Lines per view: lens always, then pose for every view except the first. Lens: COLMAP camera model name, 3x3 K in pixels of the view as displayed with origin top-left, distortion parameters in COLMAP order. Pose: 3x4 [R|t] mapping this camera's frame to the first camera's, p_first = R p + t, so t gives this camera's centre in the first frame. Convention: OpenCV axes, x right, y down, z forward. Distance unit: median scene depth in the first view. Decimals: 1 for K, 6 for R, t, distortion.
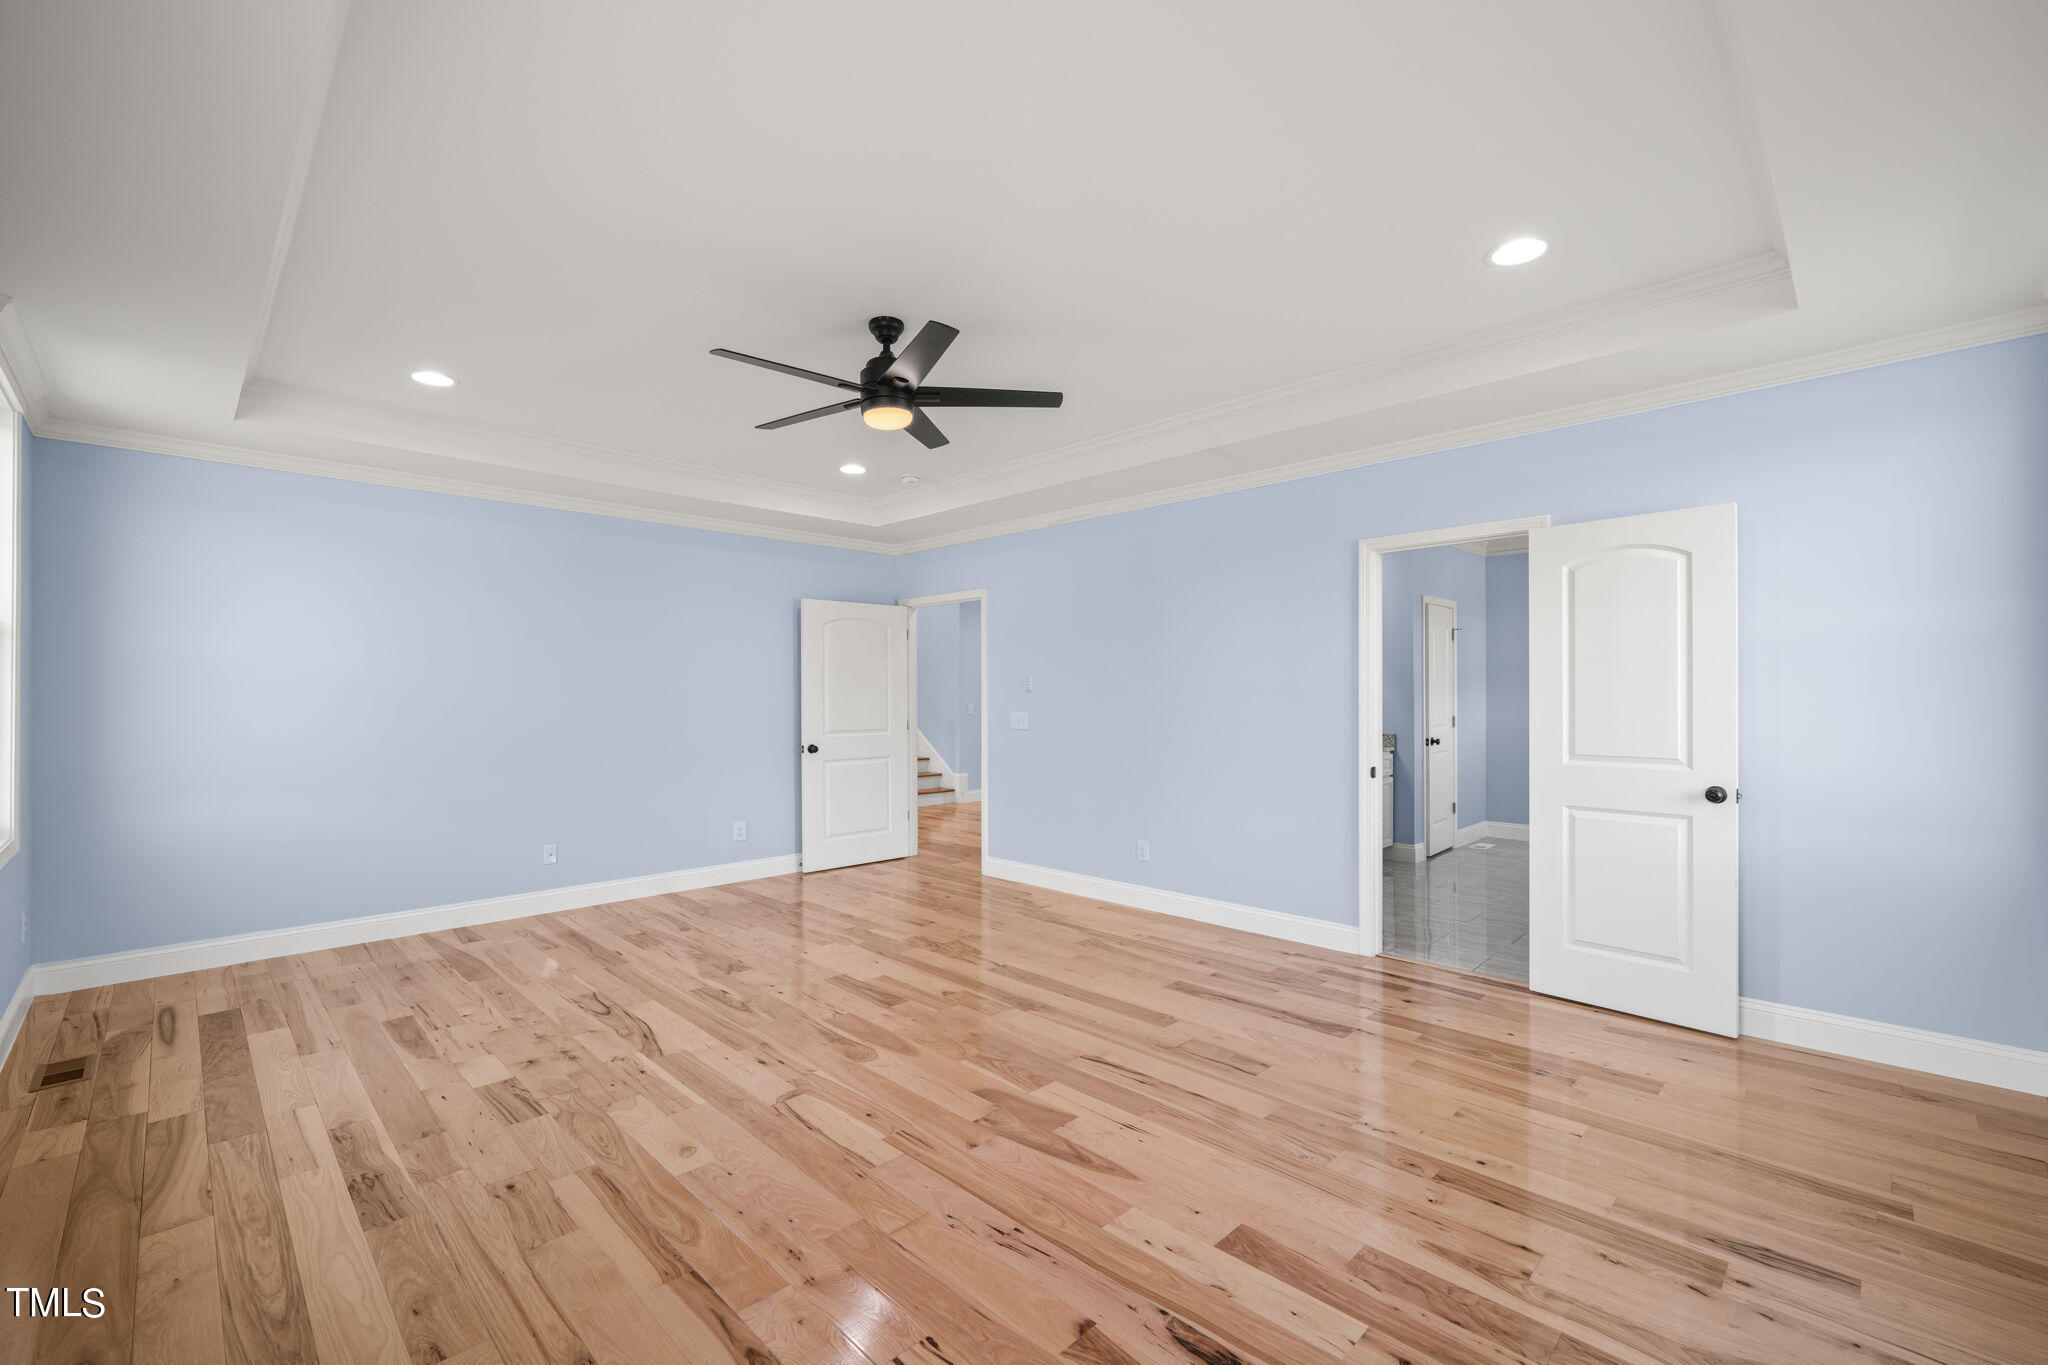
lens RADIAL K [[841.0, 0, 1021.9], [0, 841.0, 694.4], [0, 0, 1]] dist [0.002830, 0.000268]
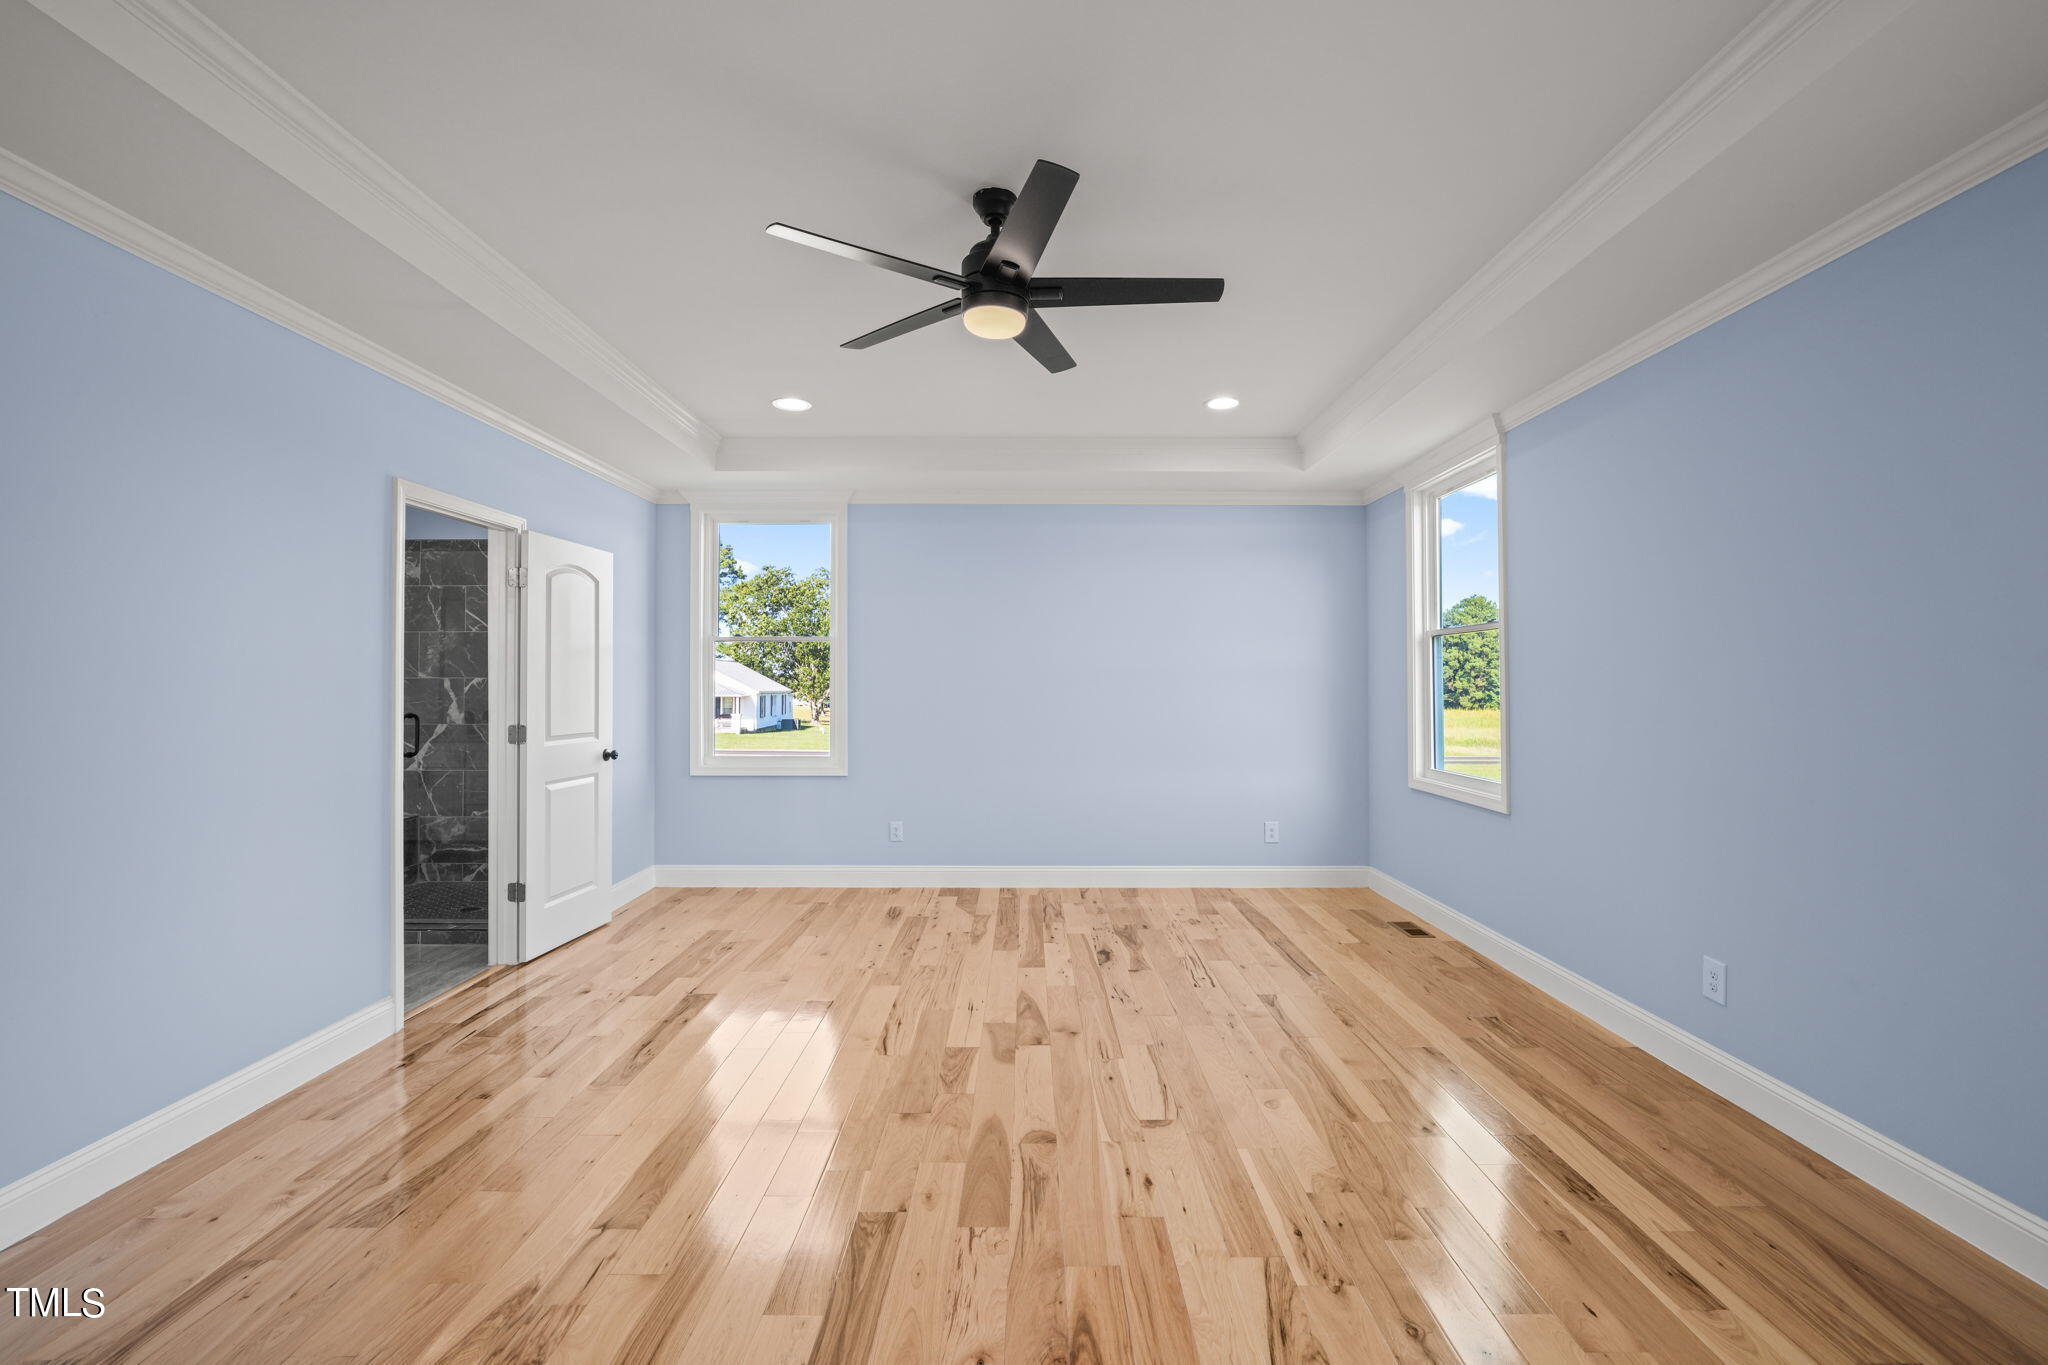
lens RADIAL K [[869.2, 0, 1069.9], [0, 869.2, 674.3], [0, 0, 1]] dist [-0.001478, 0.000401]
pose [[-0.733535, 0.009627, 0.679584, -0.728480], [0.001686, 0.999922, -0.012345, 0.003233], [-0.679650, -0.007910, -0.733494, 1.502939]]
